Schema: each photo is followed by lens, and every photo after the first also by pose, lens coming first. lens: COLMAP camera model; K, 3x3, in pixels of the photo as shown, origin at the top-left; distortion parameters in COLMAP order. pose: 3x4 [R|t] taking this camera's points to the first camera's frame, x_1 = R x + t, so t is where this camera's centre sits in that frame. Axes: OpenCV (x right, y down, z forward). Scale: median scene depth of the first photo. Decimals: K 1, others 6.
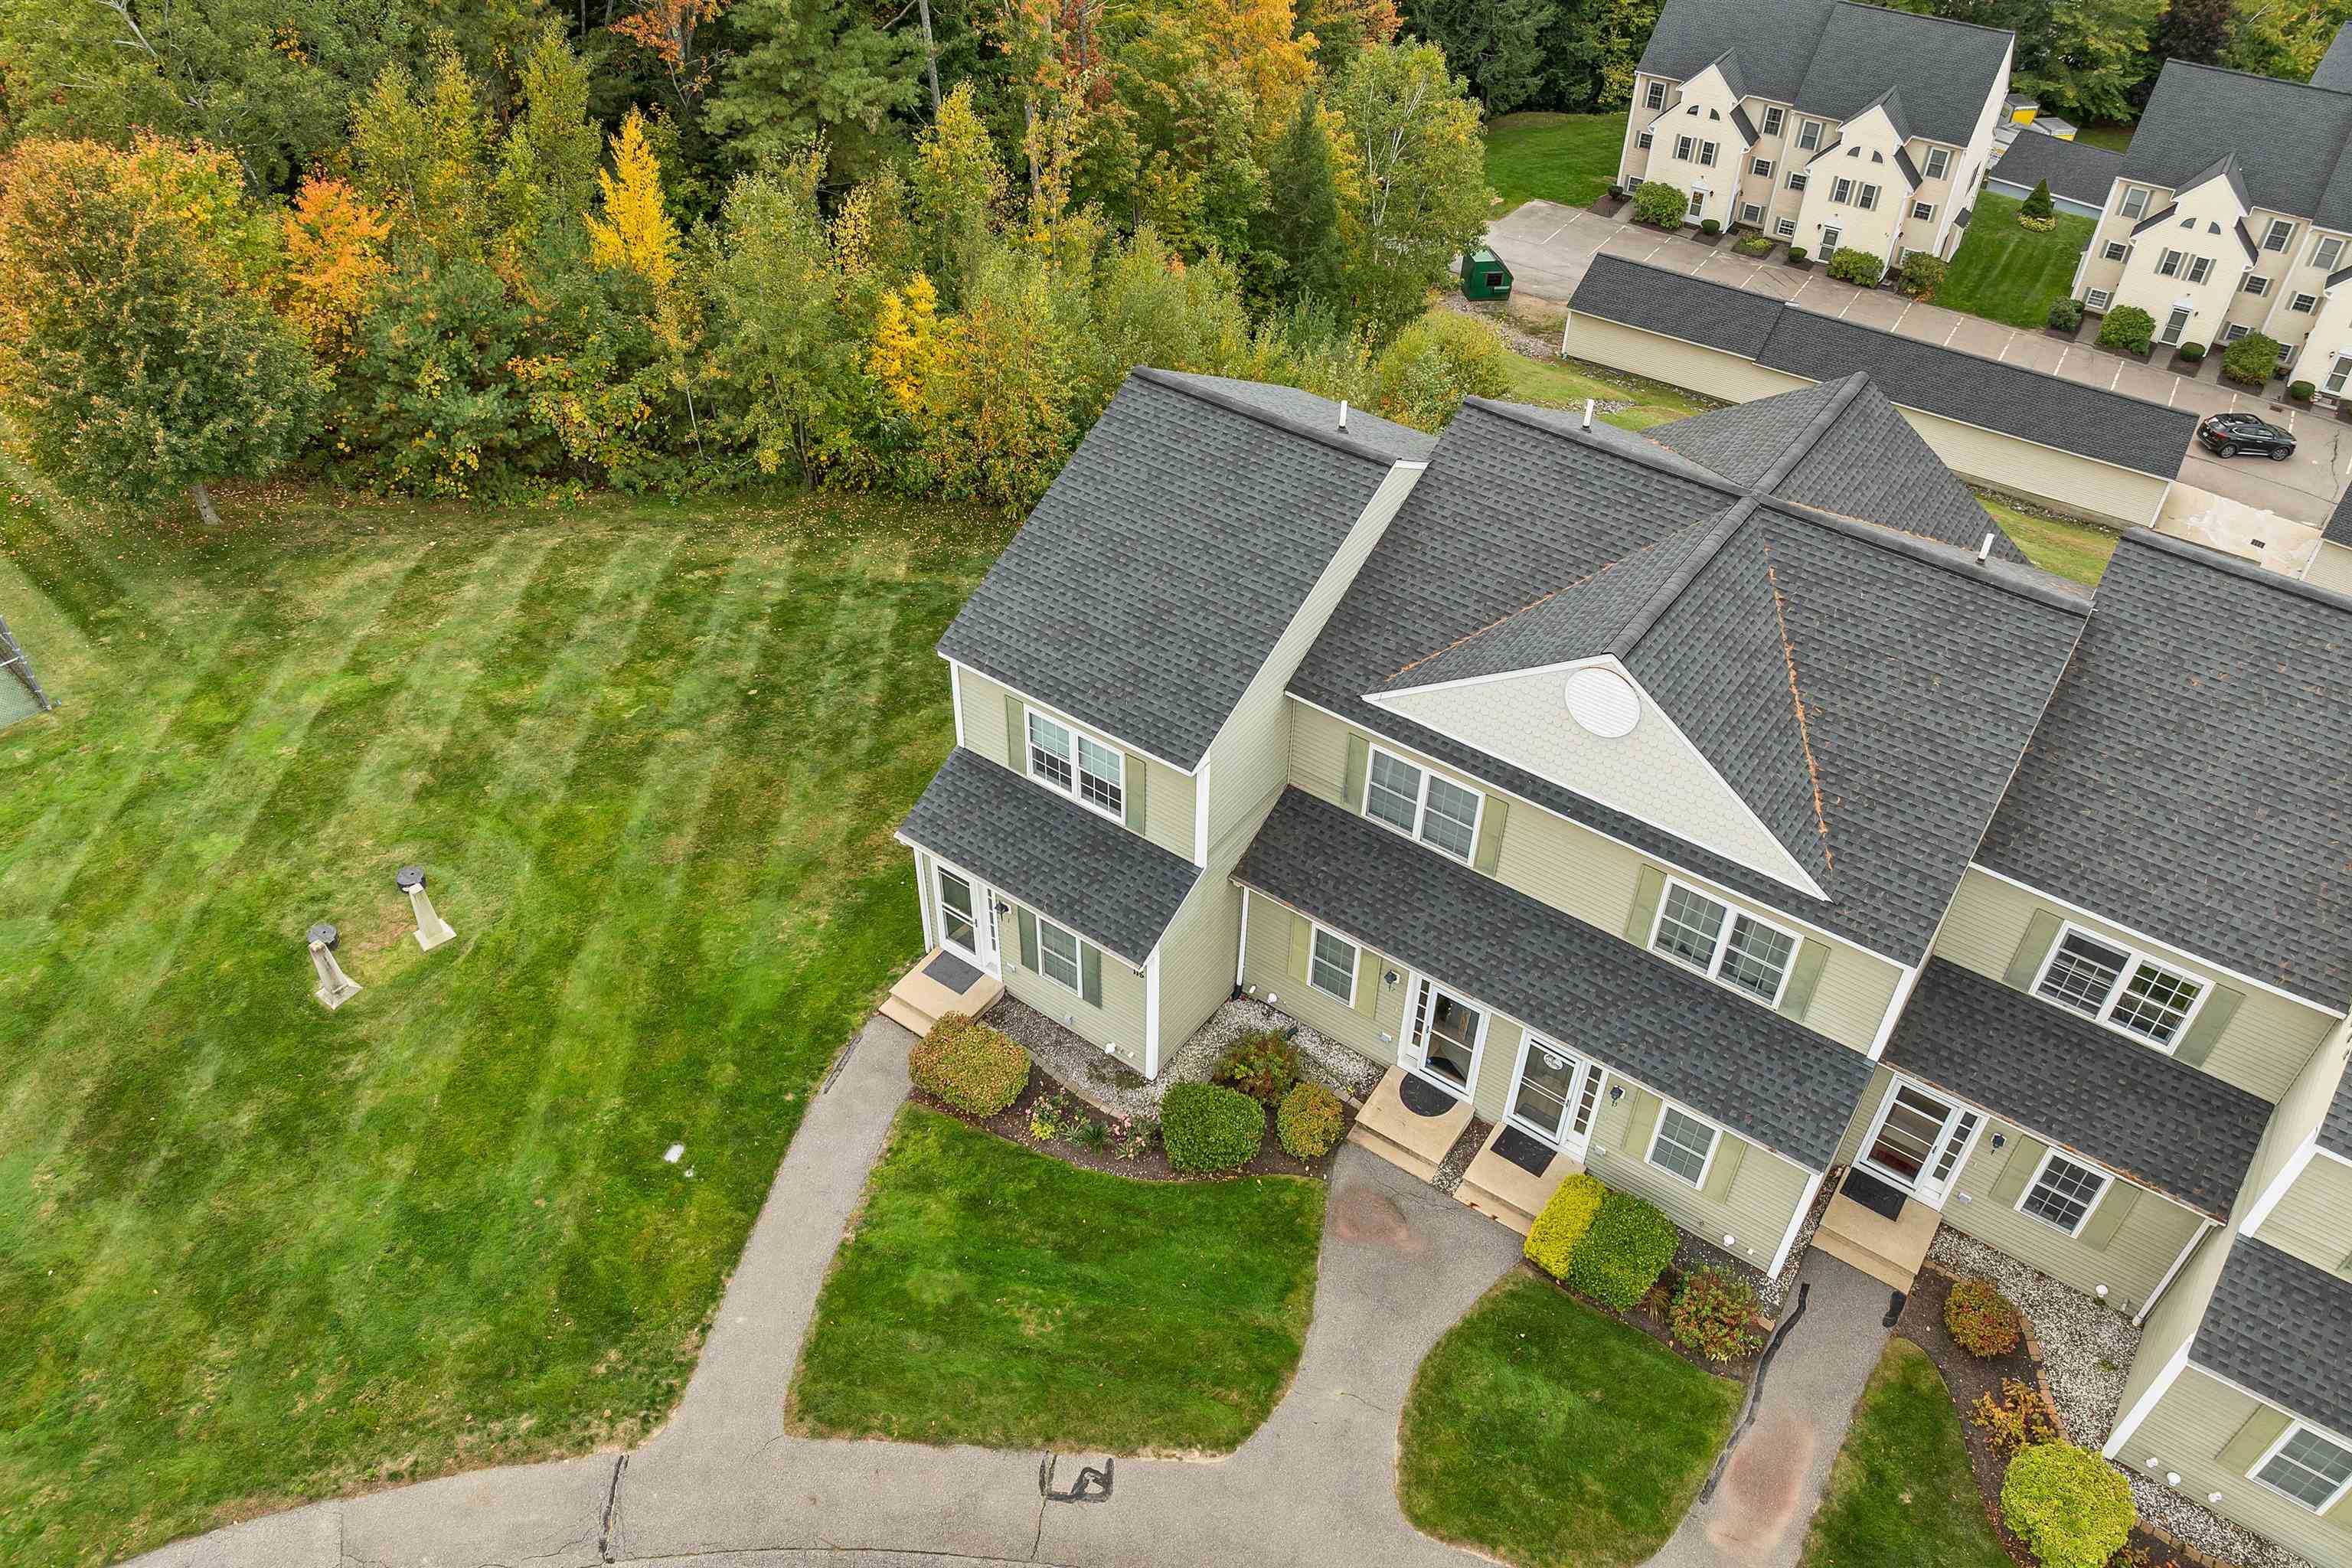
lens RADIAL K [[1693.0, 0, 1180.7], [0, 1693.0, 779.3], [0, 0, 1]] dist [-0.038676, -0.001742]
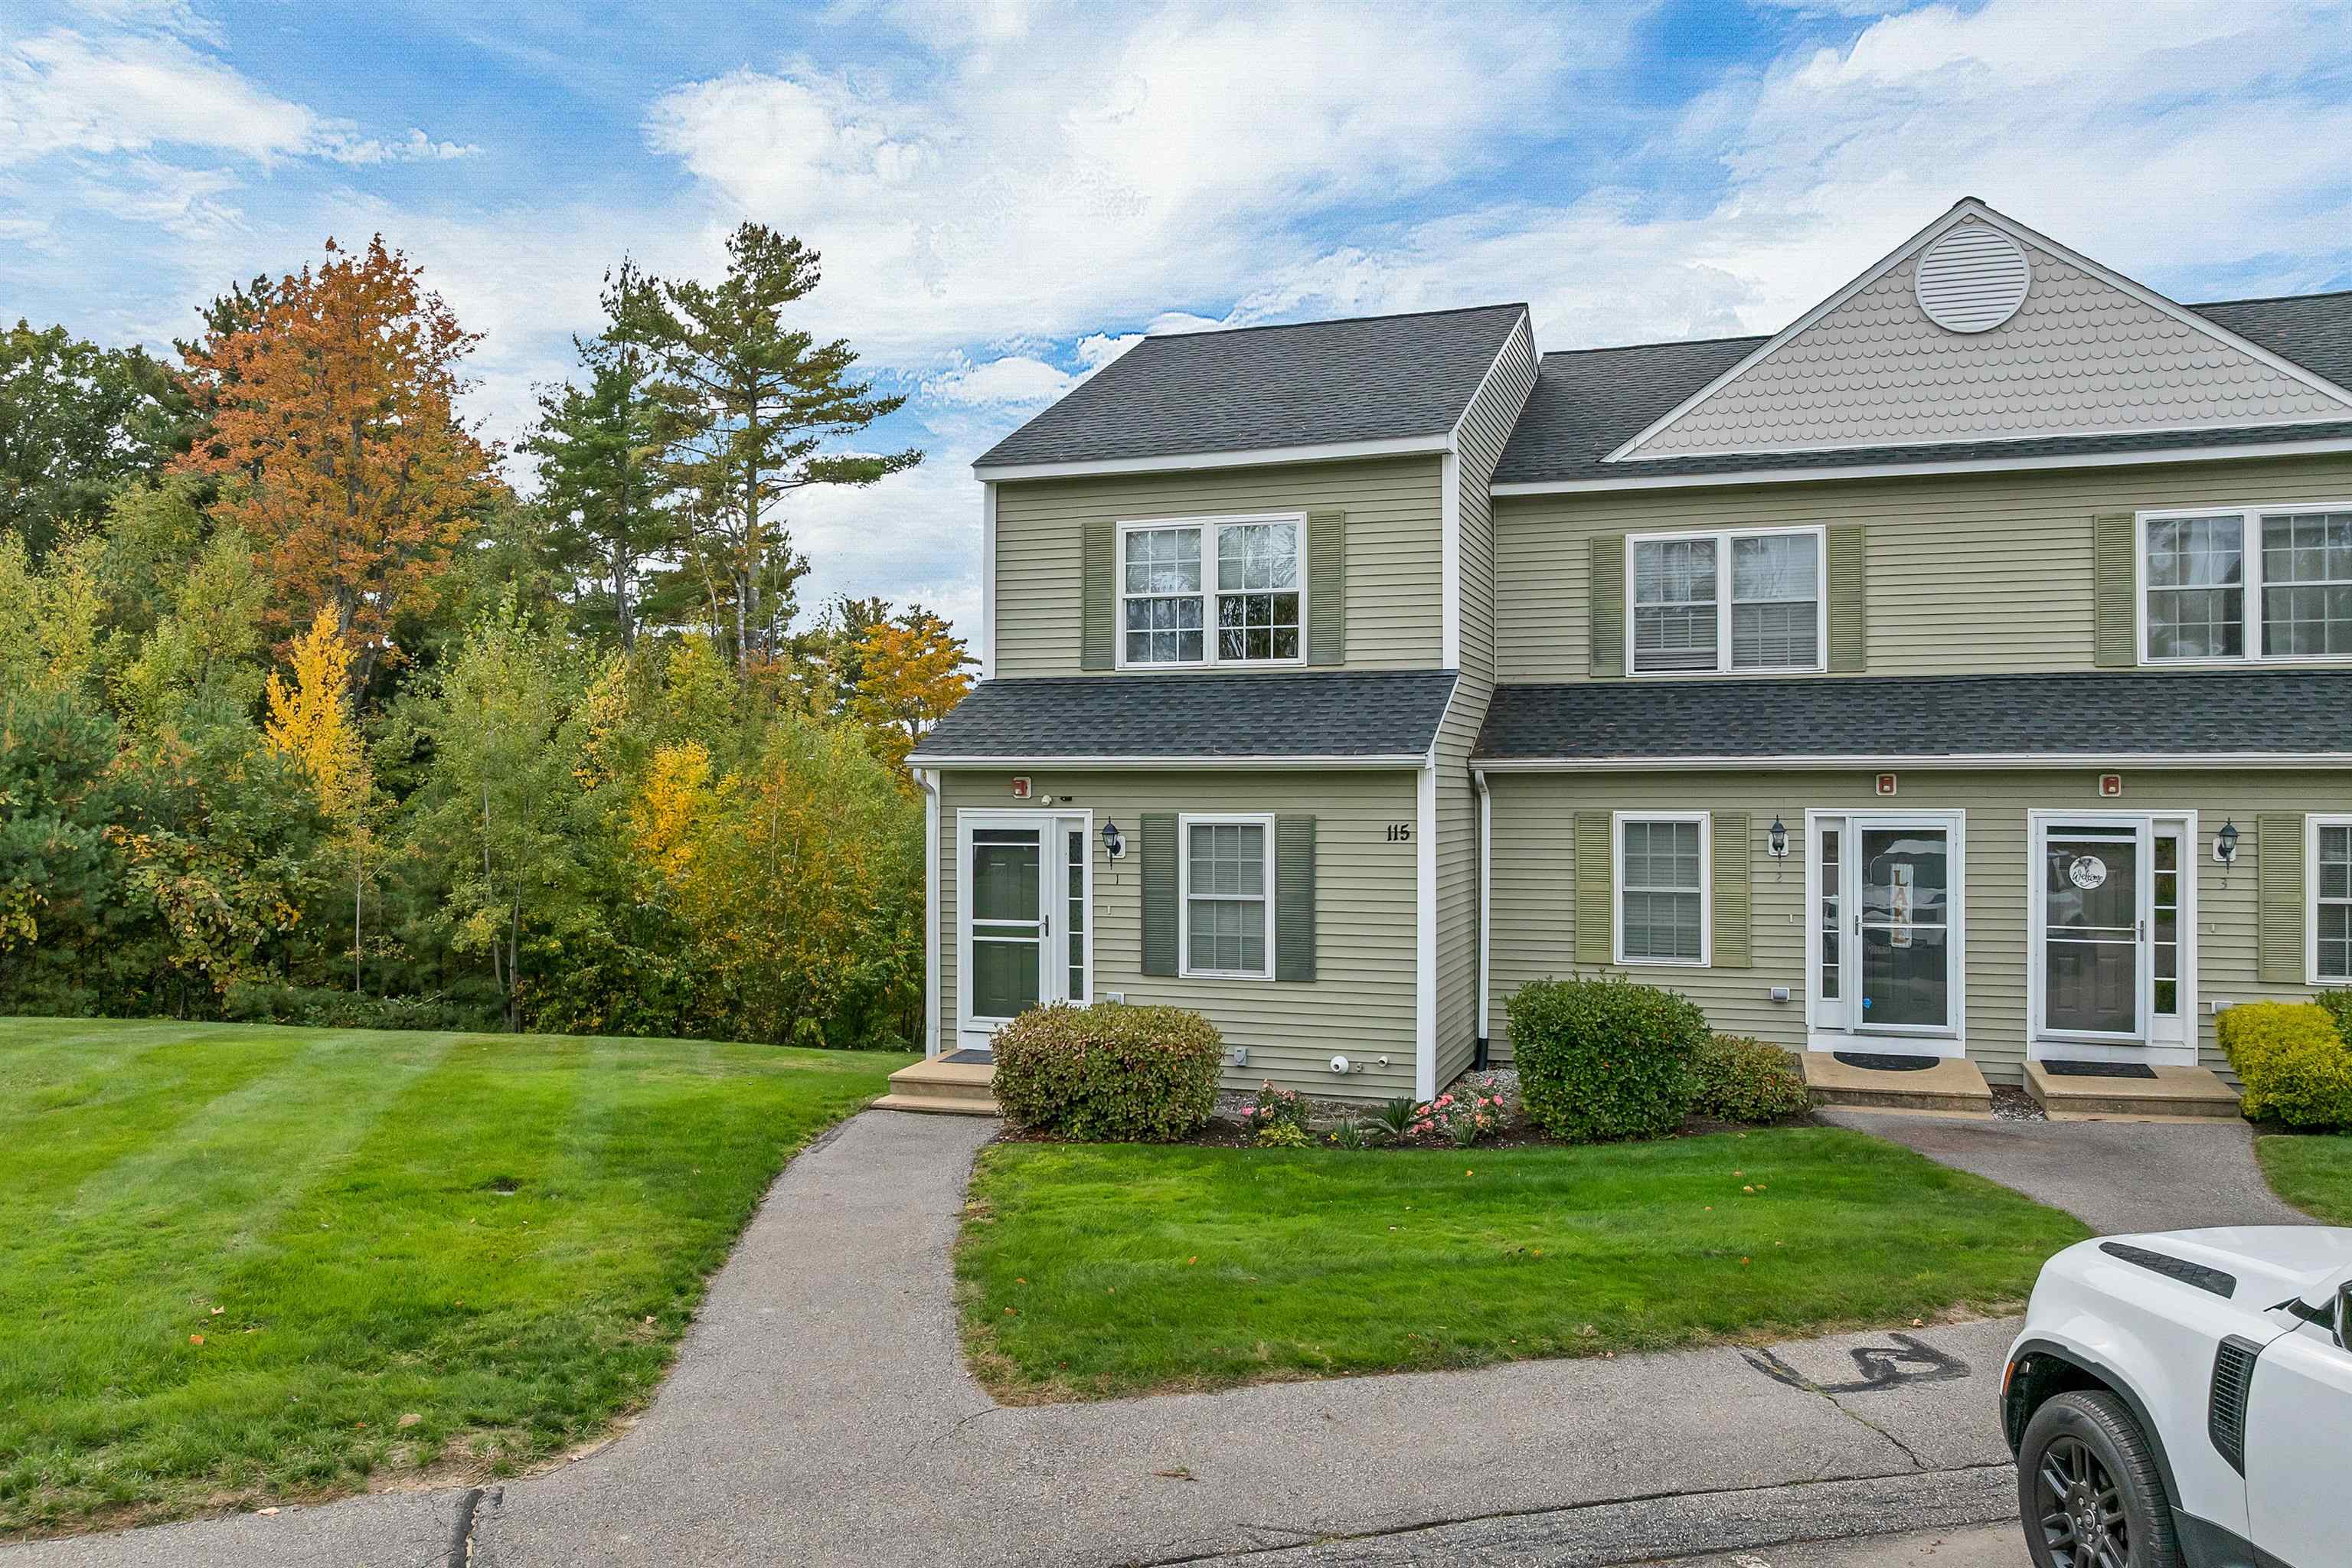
lens RADIAL K [[1693.0, 0, 1180.7], [0, 1693.0, 779.3], [0, 0, 1]] dist [-0.038676, -0.001742]
pose [[0.959326, -0.014930, 0.281905, -0.263800], [0.195116, 0.756750, -0.623906, 0.457588], [-0.204017, 0.653533, 0.728884, 0.610906]]
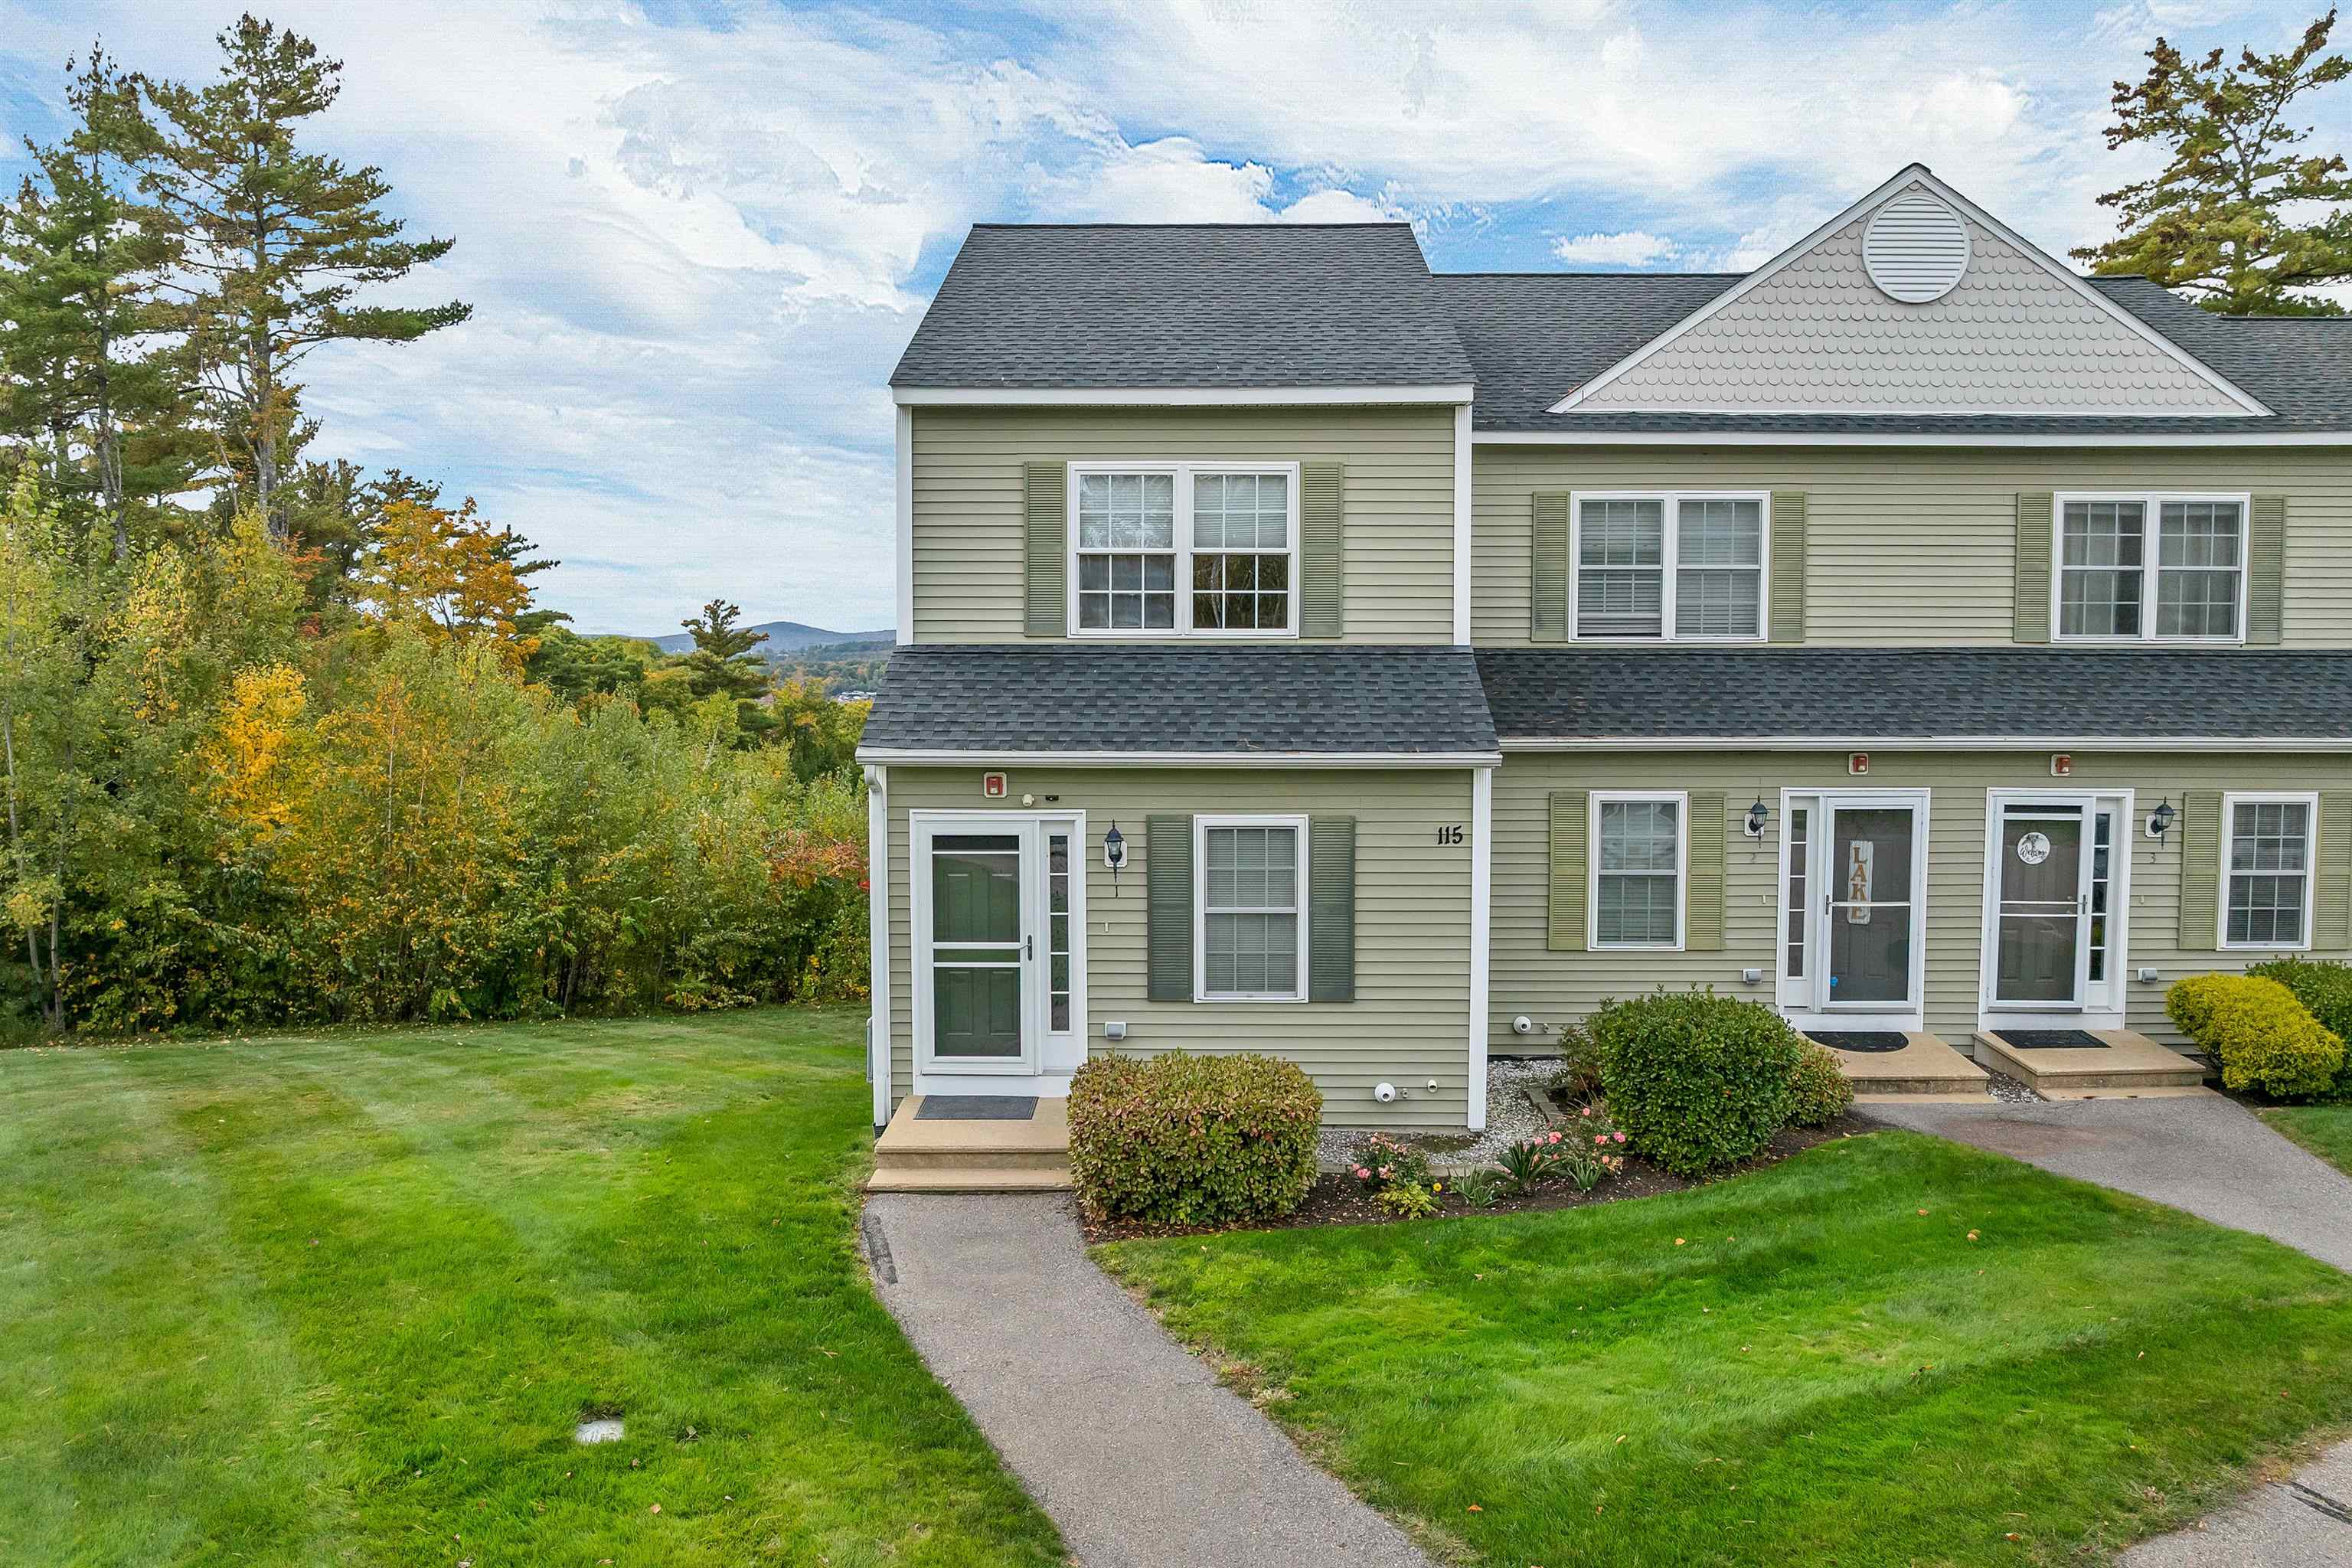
lens RADIAL K [[1693.0, 0, 1180.7], [0, 1693.0, 779.3], [0, 0, 1]] dist [-0.038676, -0.001742]
pose [[0.823012, -0.056899, 0.565167, -0.394389], [0.379059, 0.796033, -0.471853, 0.323433], [-0.423044, 0.602572, 0.676713, 0.702676]]
